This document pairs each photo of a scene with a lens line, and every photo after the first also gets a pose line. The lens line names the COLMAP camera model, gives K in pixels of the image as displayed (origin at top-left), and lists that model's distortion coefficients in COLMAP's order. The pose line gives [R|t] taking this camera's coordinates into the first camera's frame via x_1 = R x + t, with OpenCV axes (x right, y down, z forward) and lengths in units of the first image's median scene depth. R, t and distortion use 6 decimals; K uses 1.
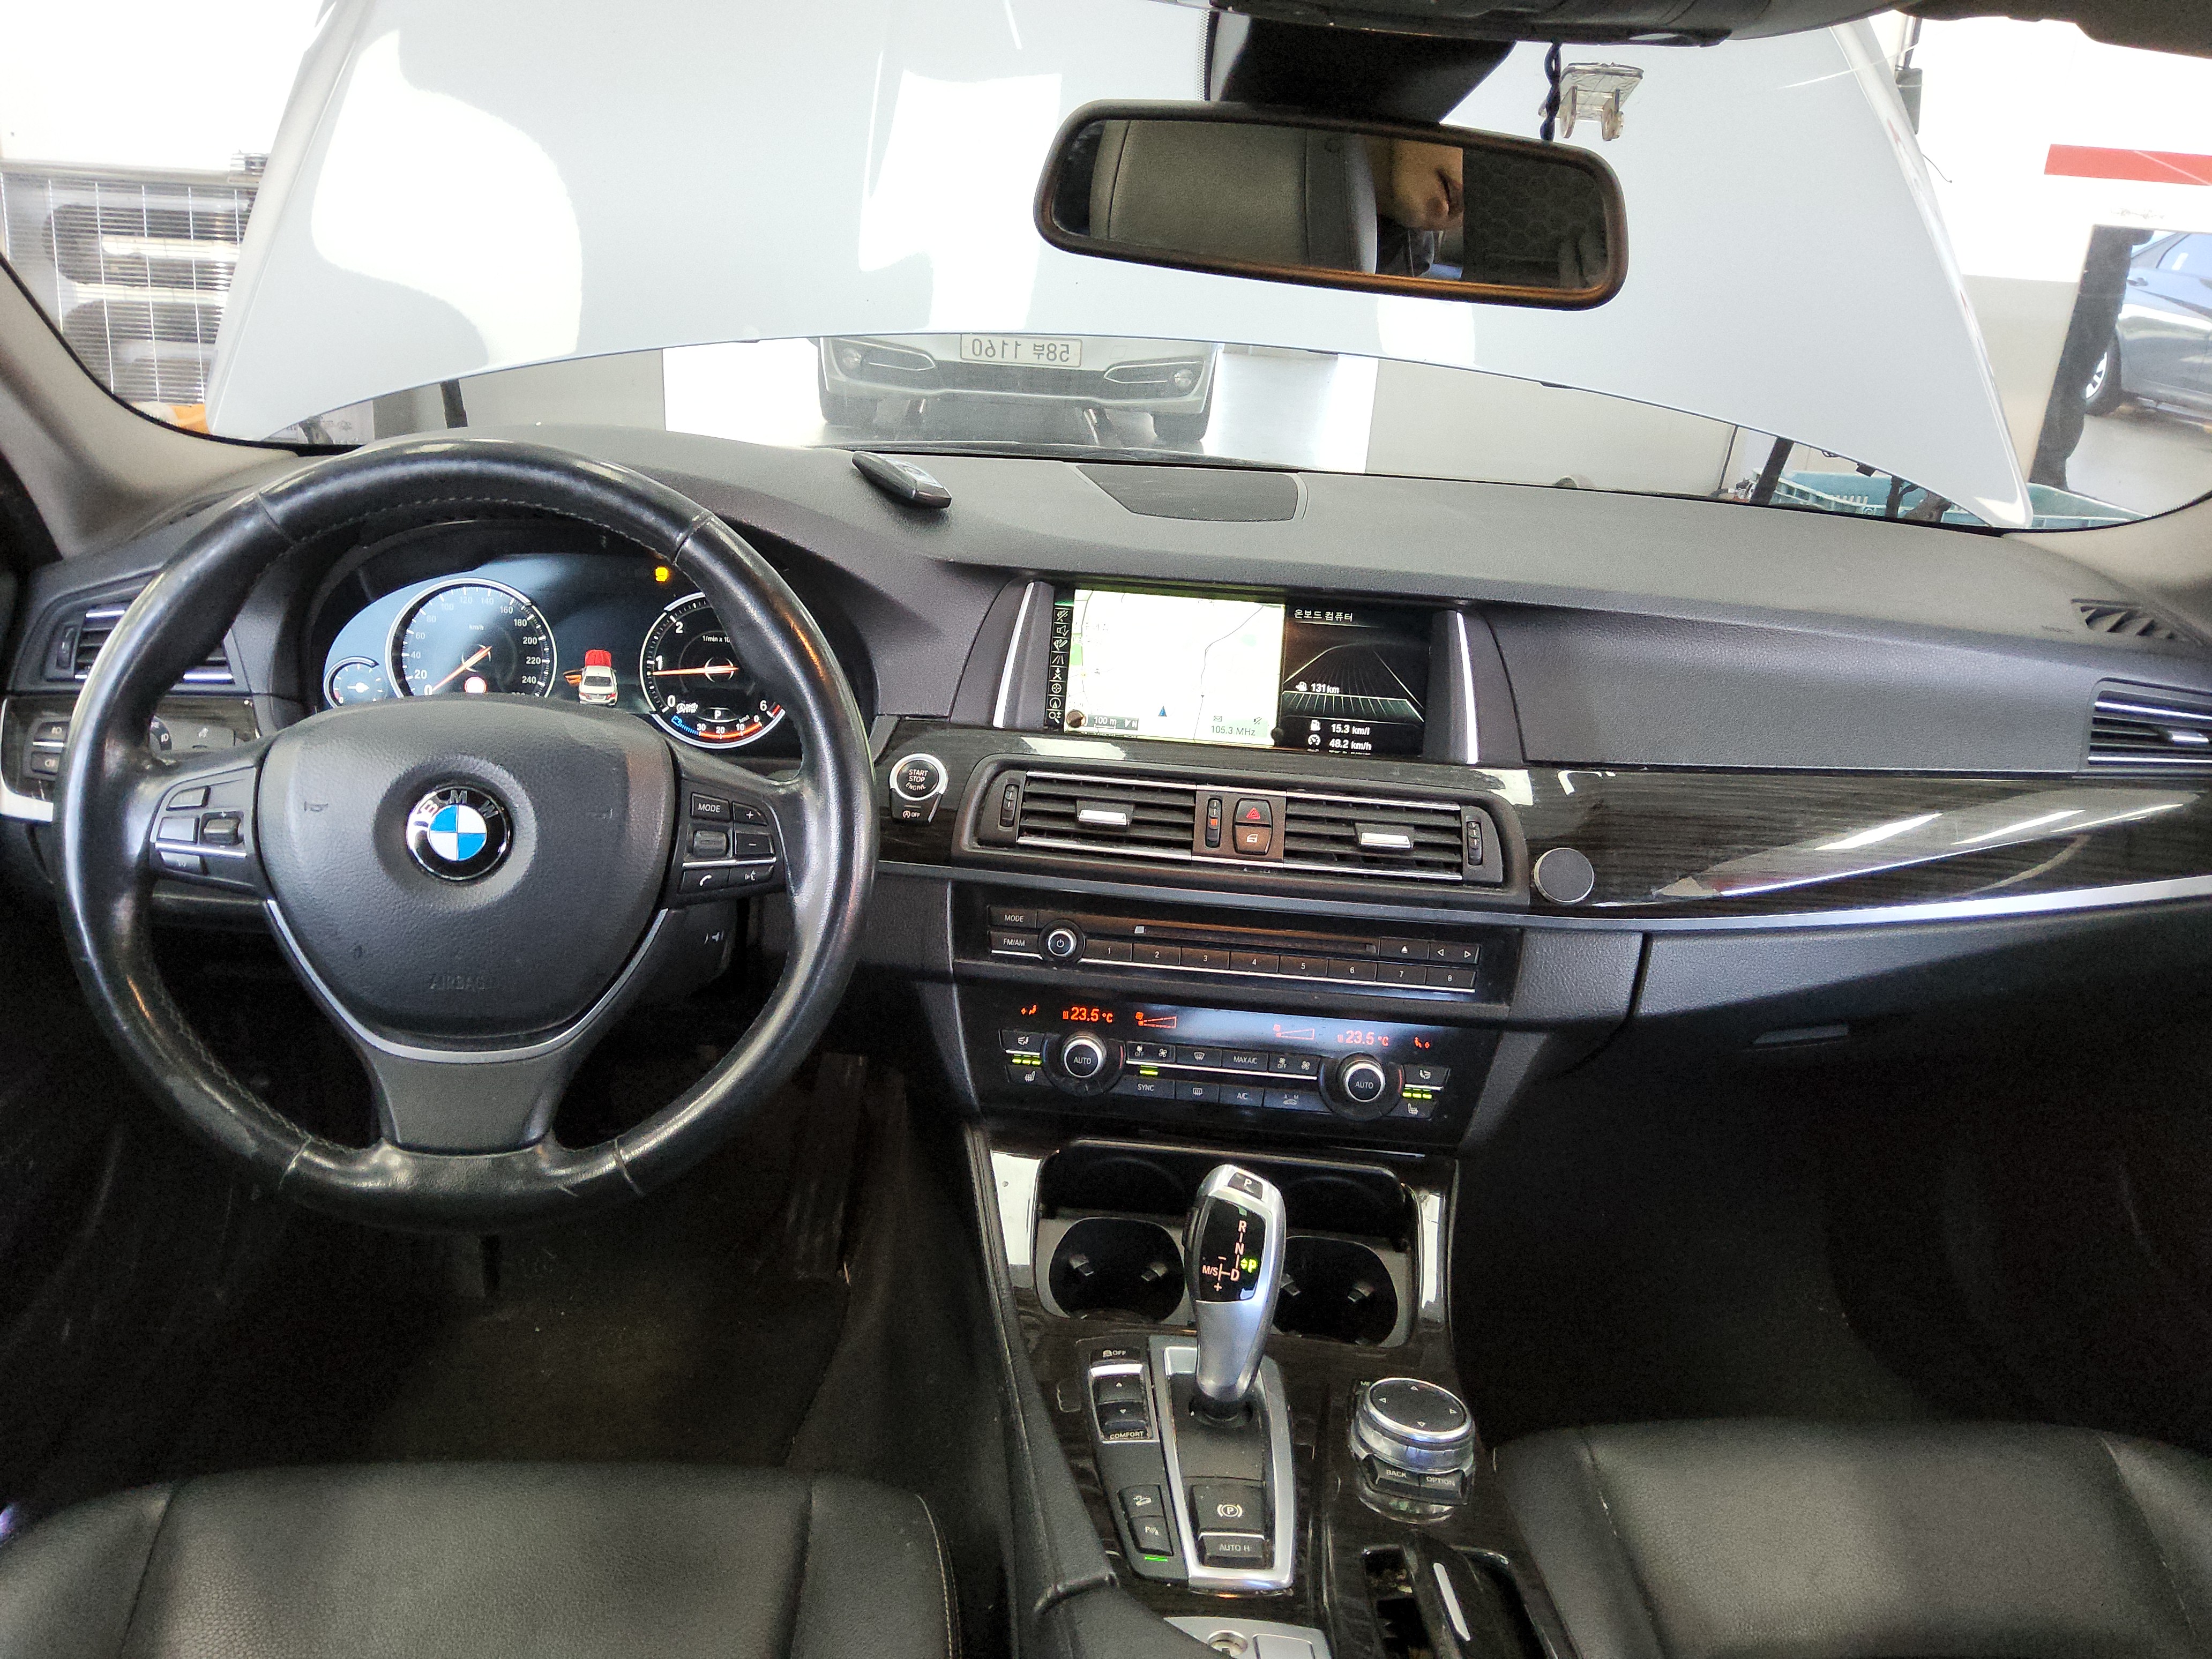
lens RADIAL K [[1592.7, 0, 1106.0], [0, 1592.7, 829.5], [0, 0, 1]] dist [0.108941, -0.154070]
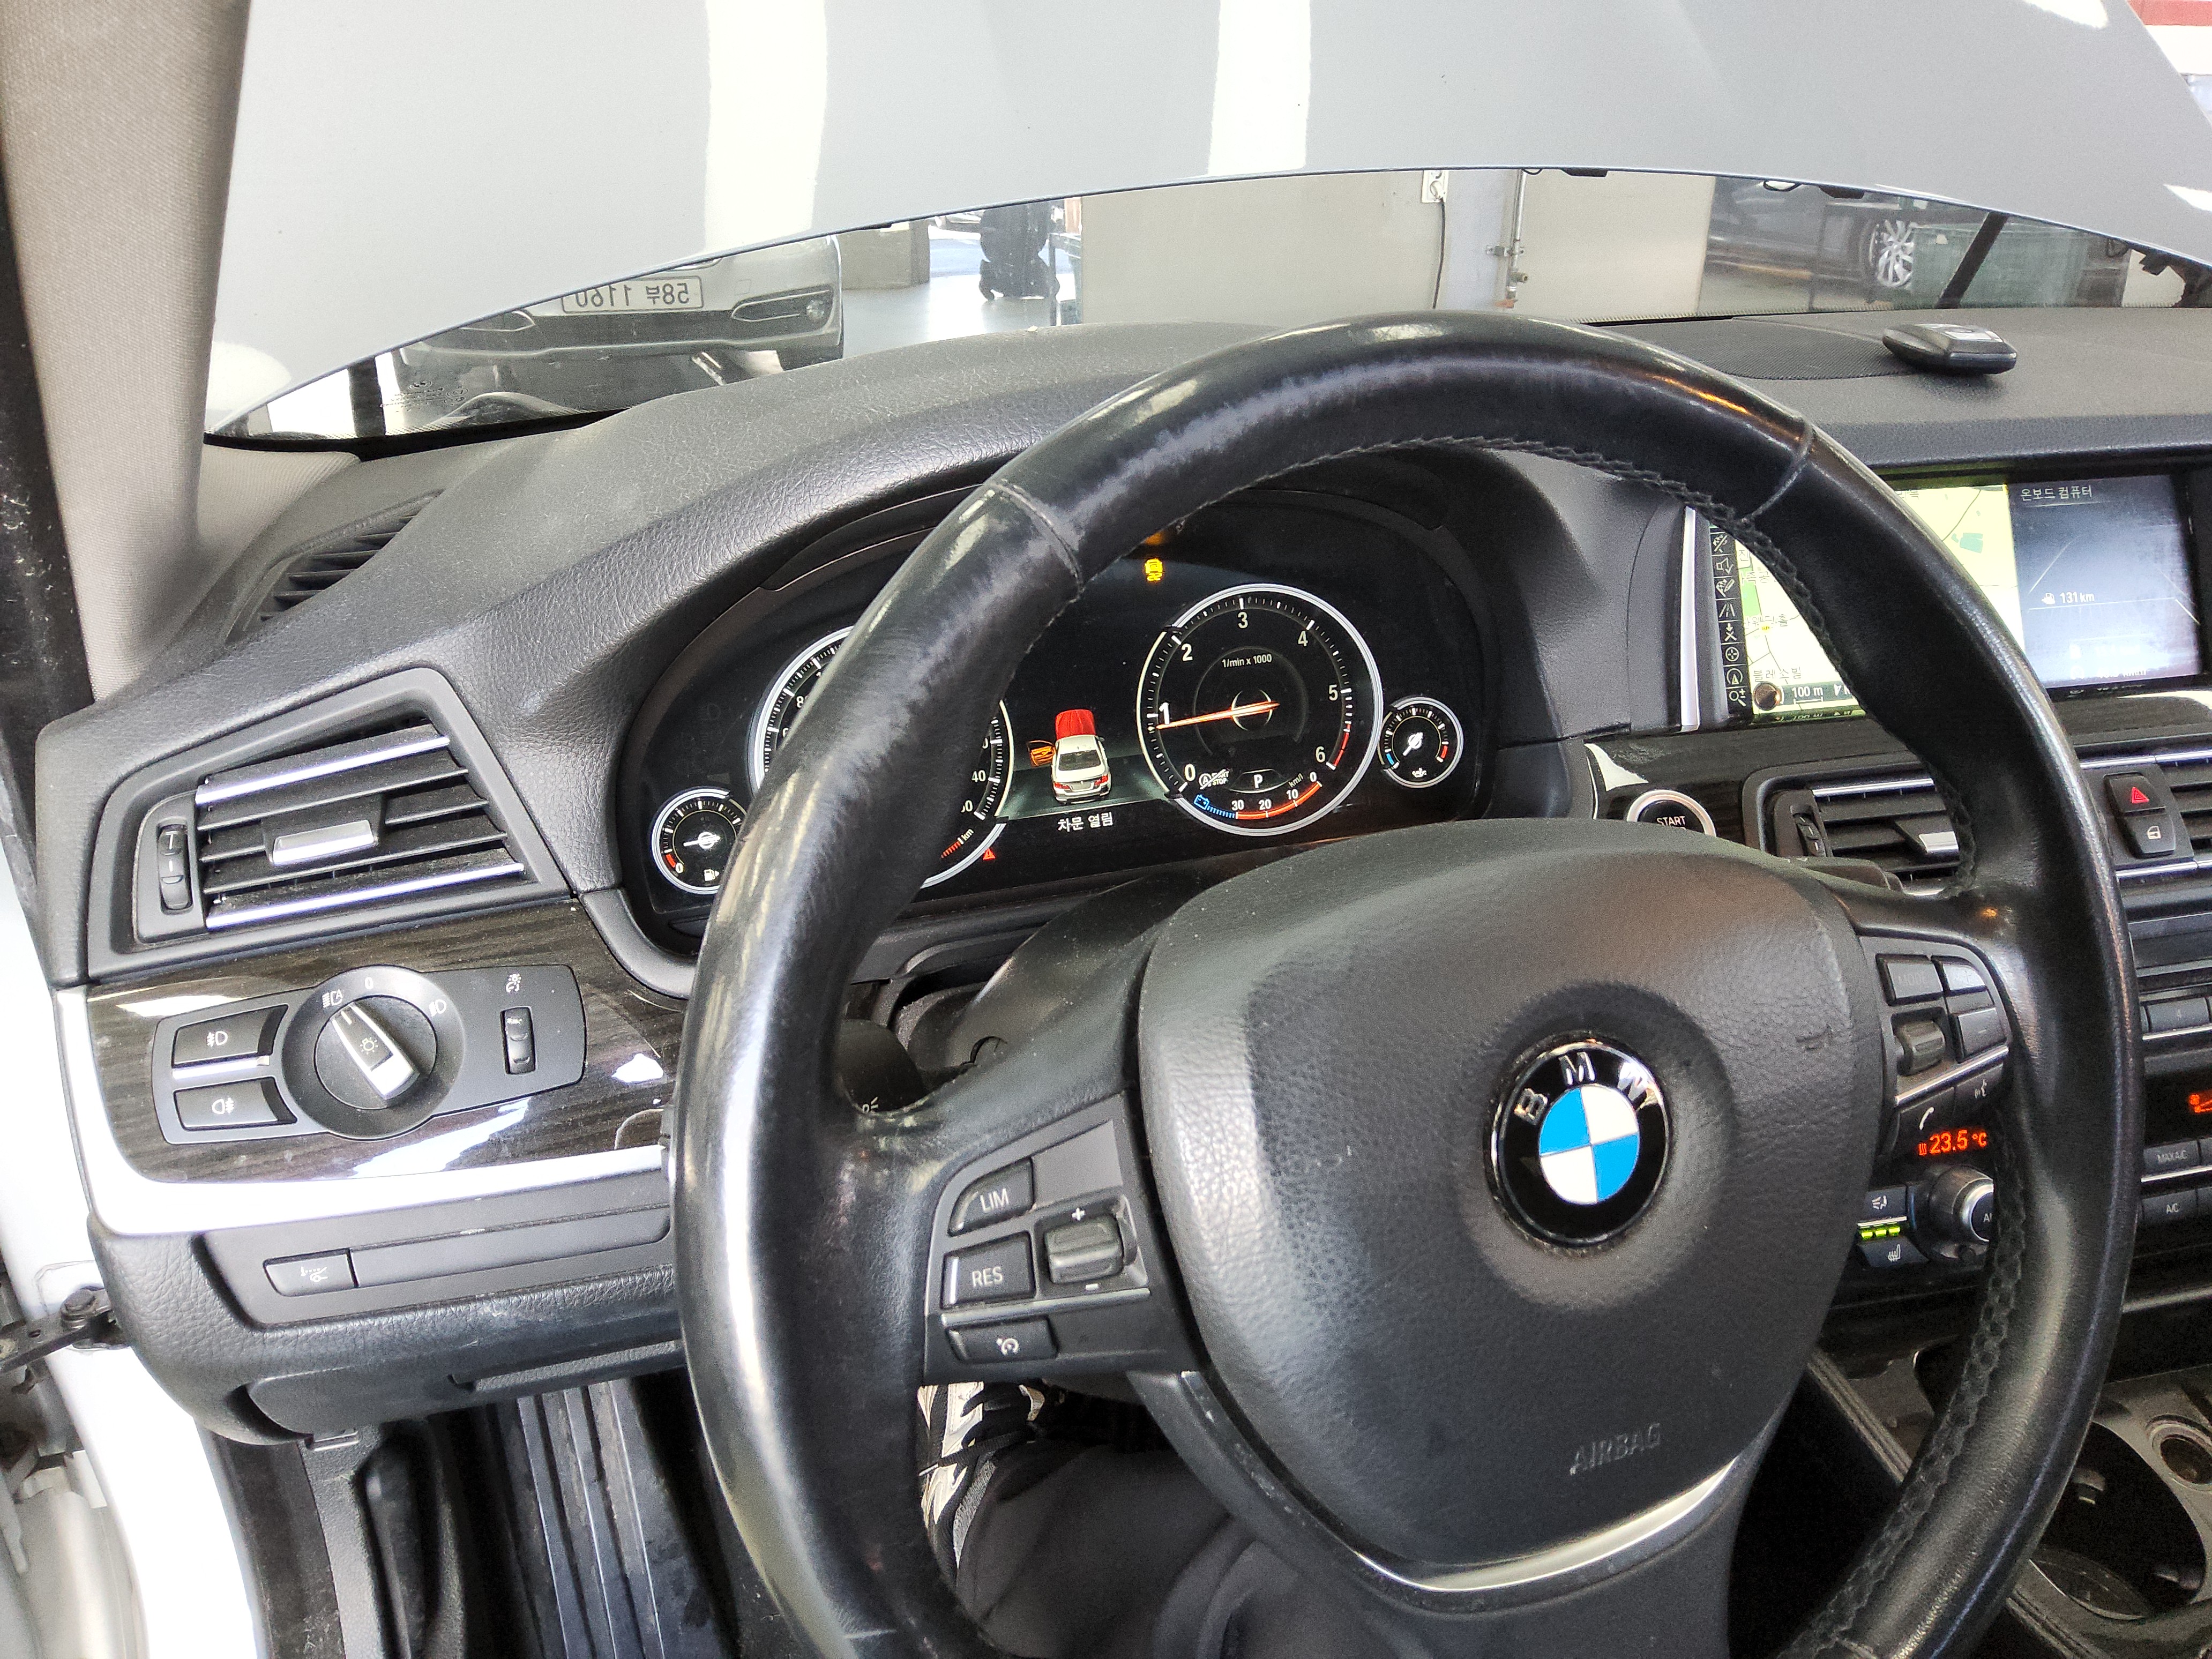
lens RADIAL K [[1592.7, 0, 1106.0], [0, 1592.7, 829.5], [0, 0, 1]] dist [0.108941, -0.154070]
pose [[0.957228, -0.173499, 0.231543, -0.474211], [0.164512, 0.984685, 0.057725, -0.104876], [-0.238012, -0.017164, 0.971110, 0.438535]]
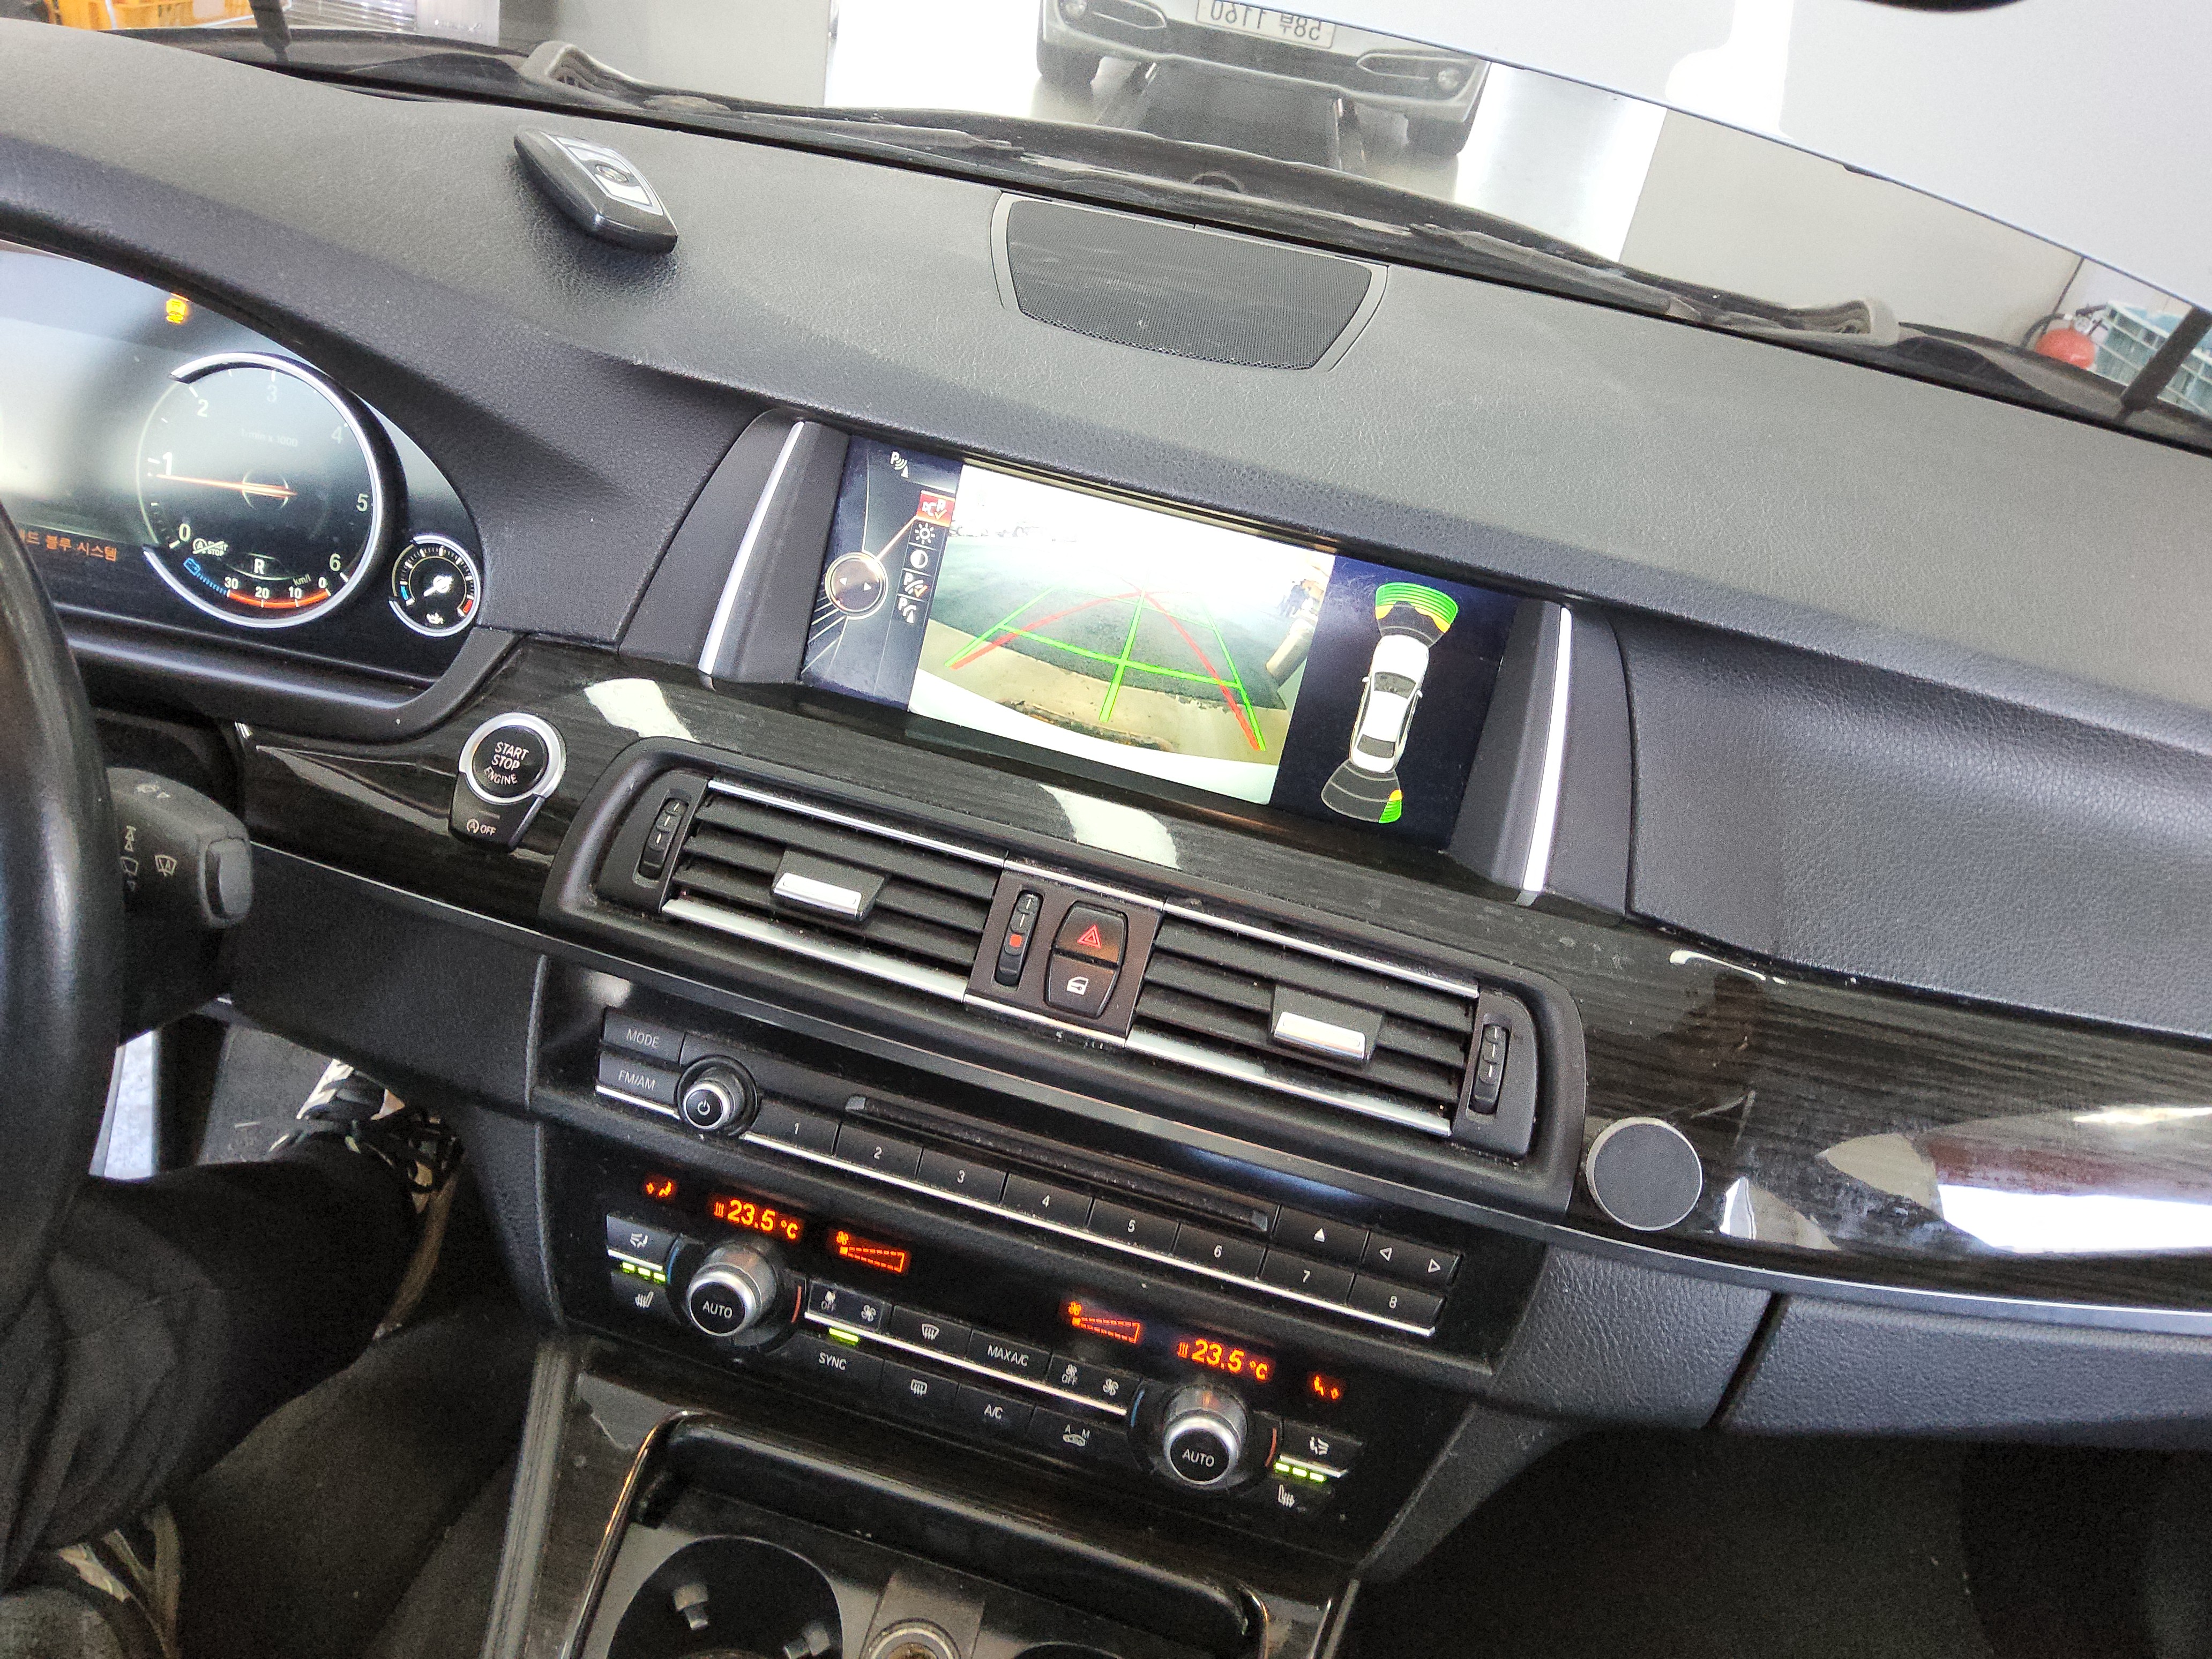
lens RADIAL K [[1649.8, 0, 1090.3], [0, 1649.8, 827.0], [0, 0, 1]] dist [0.079972, -0.179957]
pose [[0.980504, 0.175708, -0.087969, 0.132849], [-0.158997, 0.972489, 0.170249, -0.138923], [0.115463, -0.152943, 0.981467, 0.452771]]
